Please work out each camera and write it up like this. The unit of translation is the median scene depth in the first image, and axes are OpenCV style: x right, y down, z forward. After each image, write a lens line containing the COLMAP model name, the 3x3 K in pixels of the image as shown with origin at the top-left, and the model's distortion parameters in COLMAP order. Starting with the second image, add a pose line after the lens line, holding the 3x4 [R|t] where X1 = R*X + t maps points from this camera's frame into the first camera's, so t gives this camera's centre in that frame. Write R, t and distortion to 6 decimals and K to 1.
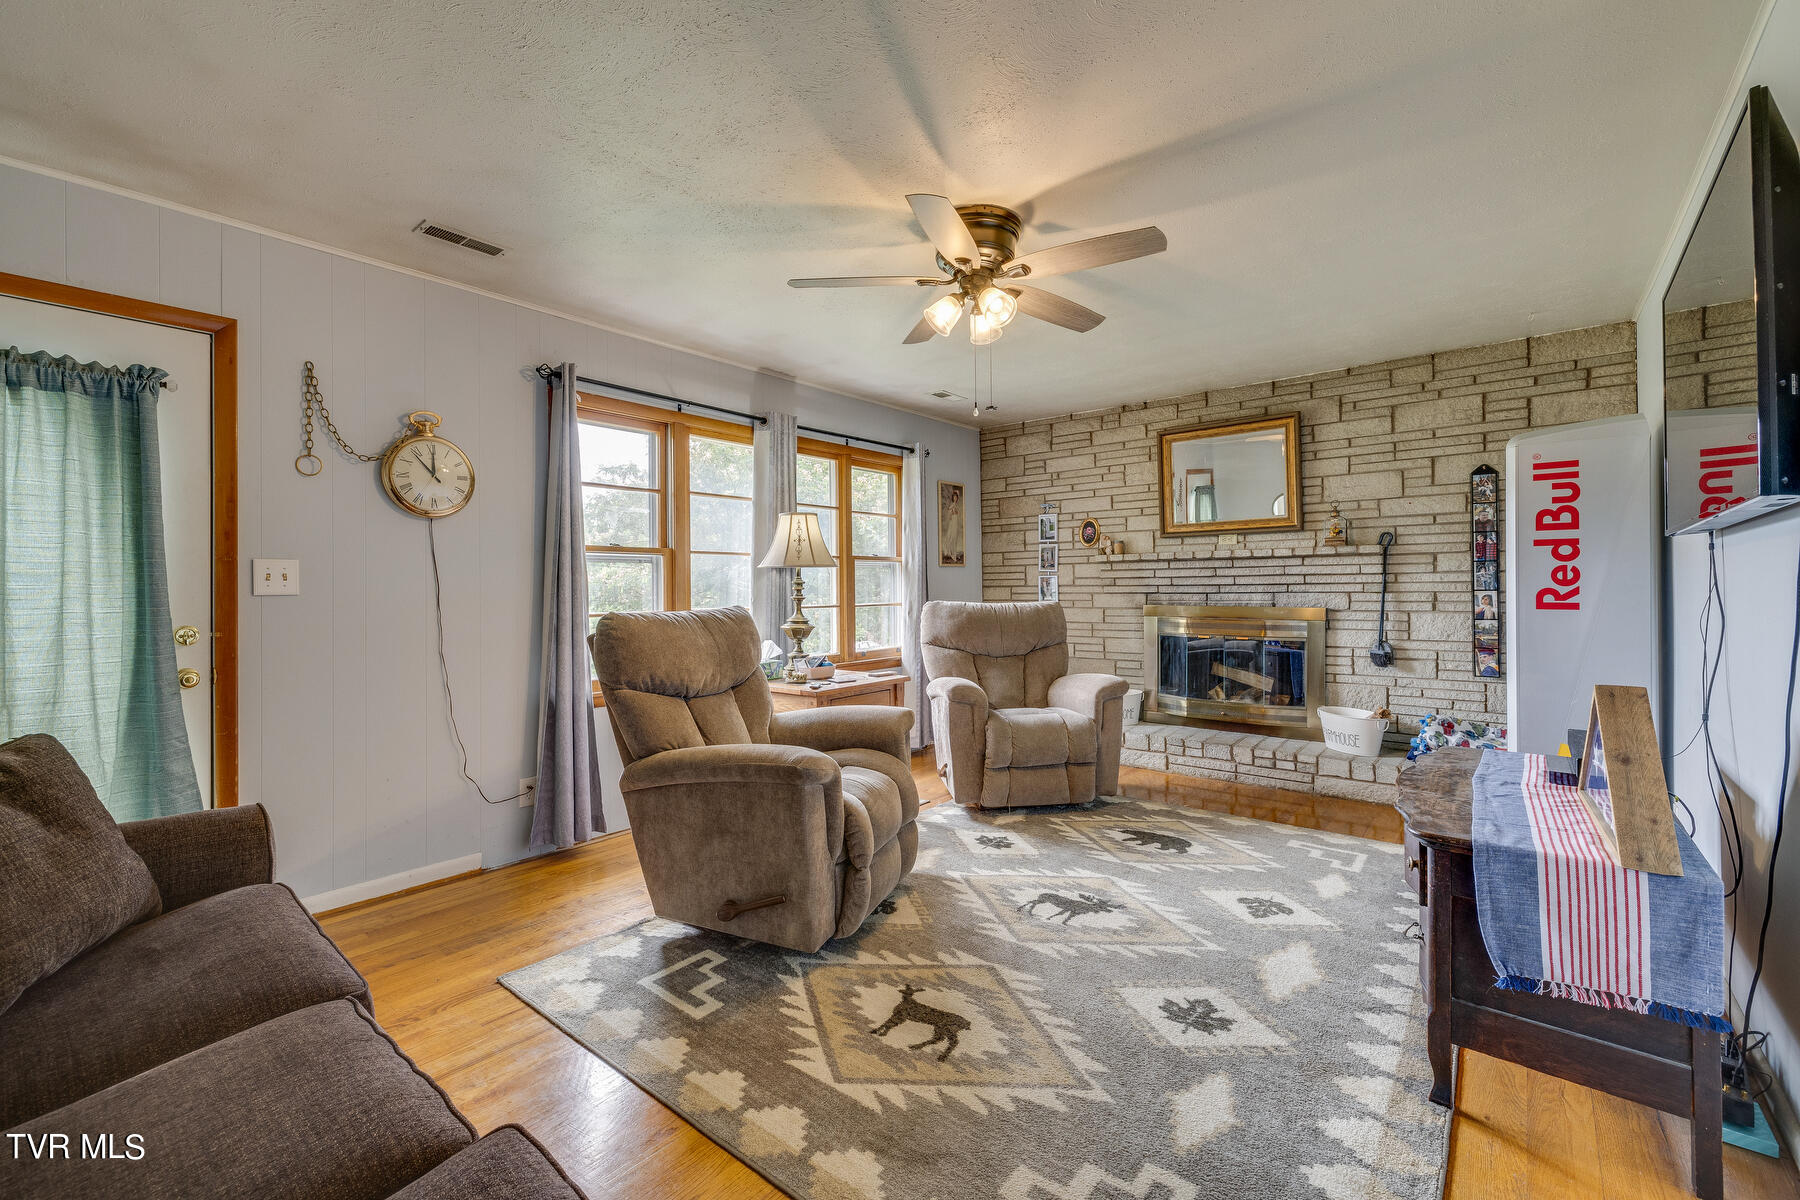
lens RADIAL K [[755.5, 0, 900.5], [0, 755.5, 582.9], [0, 0, 1]] dist [-0.000302, 0.000146]
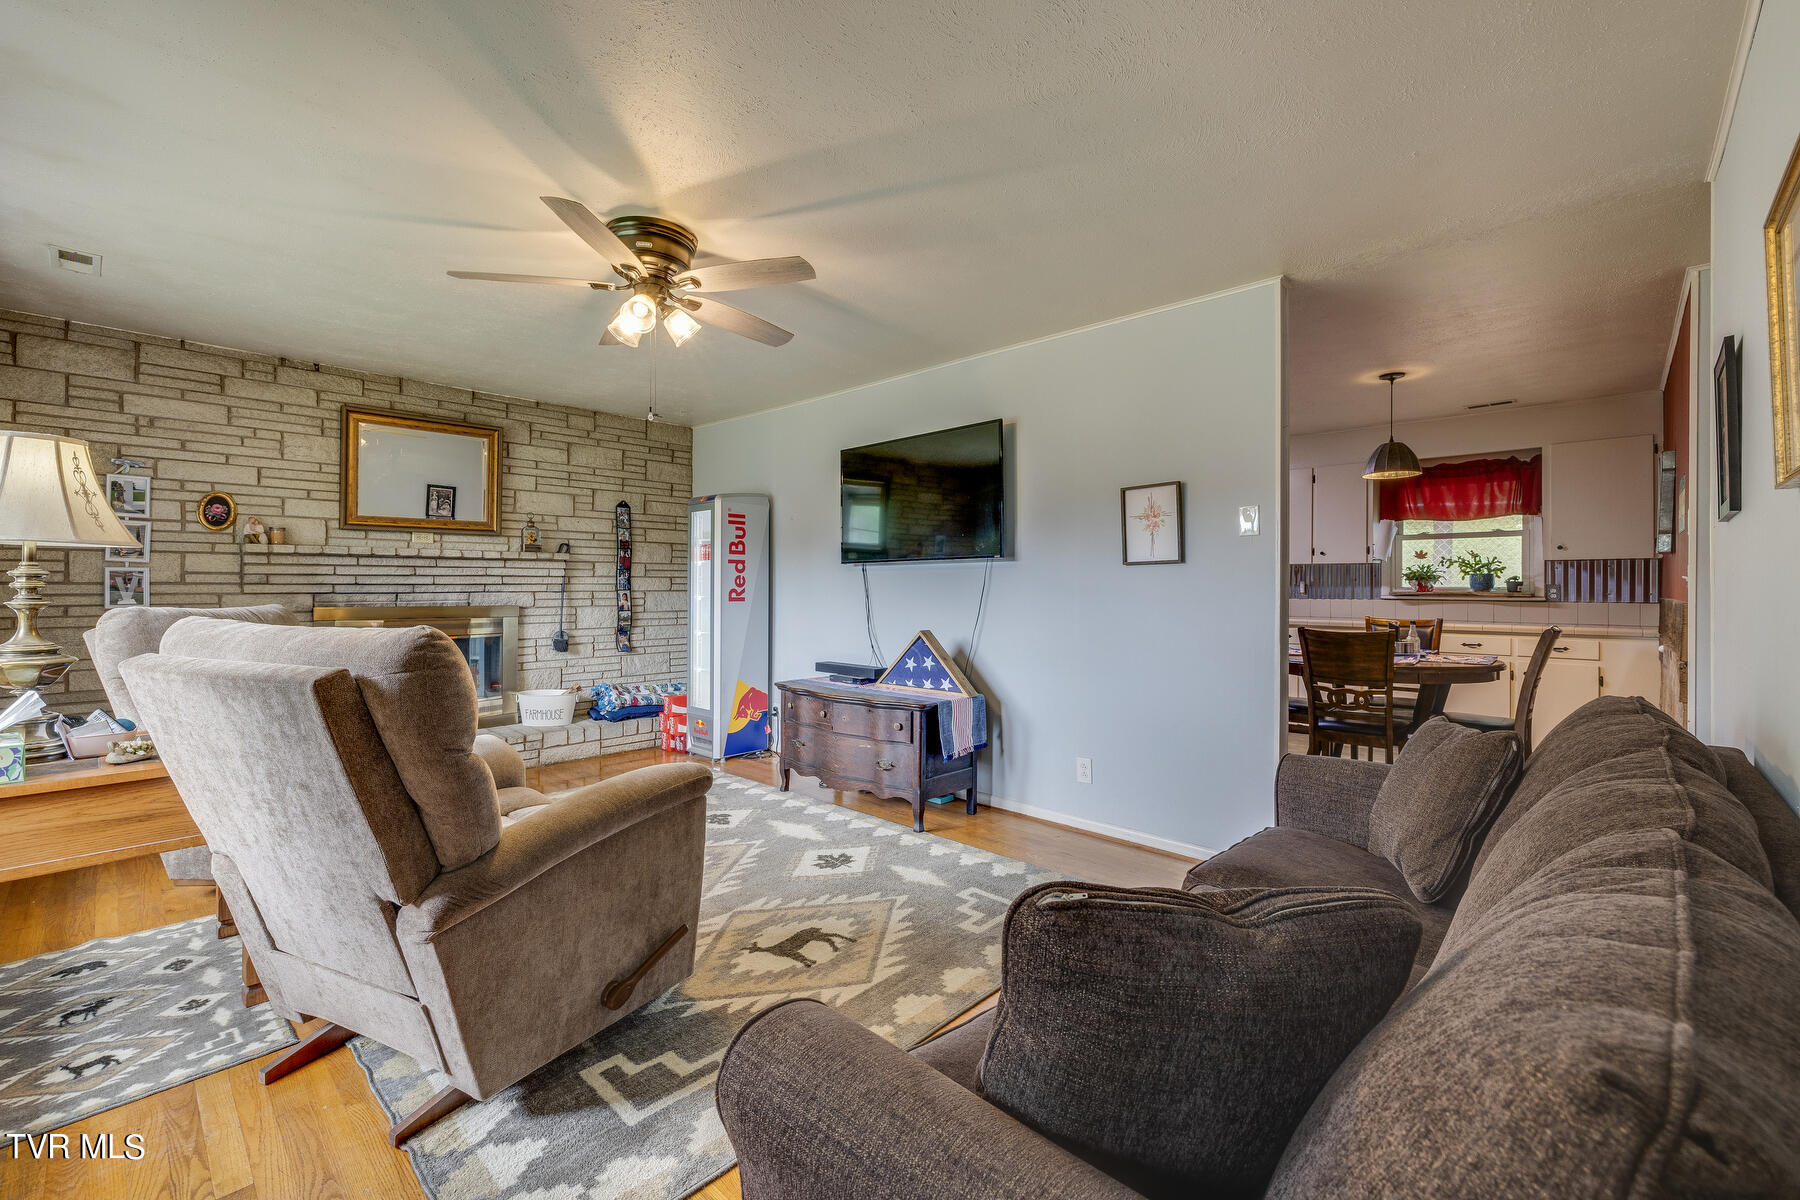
lens RADIAL K [[755.5, 0, 900.5], [0, 755.5, 582.9], [0, 0, 1]] dist [-0.000302, 0.000146]
pose [[0.065871, 0.010416, 0.997774, -0.561979], [-0.009424, 0.999907, -0.009816, 0.004981], [-0.997784, -0.008757, 0.065963, 0.367728]]
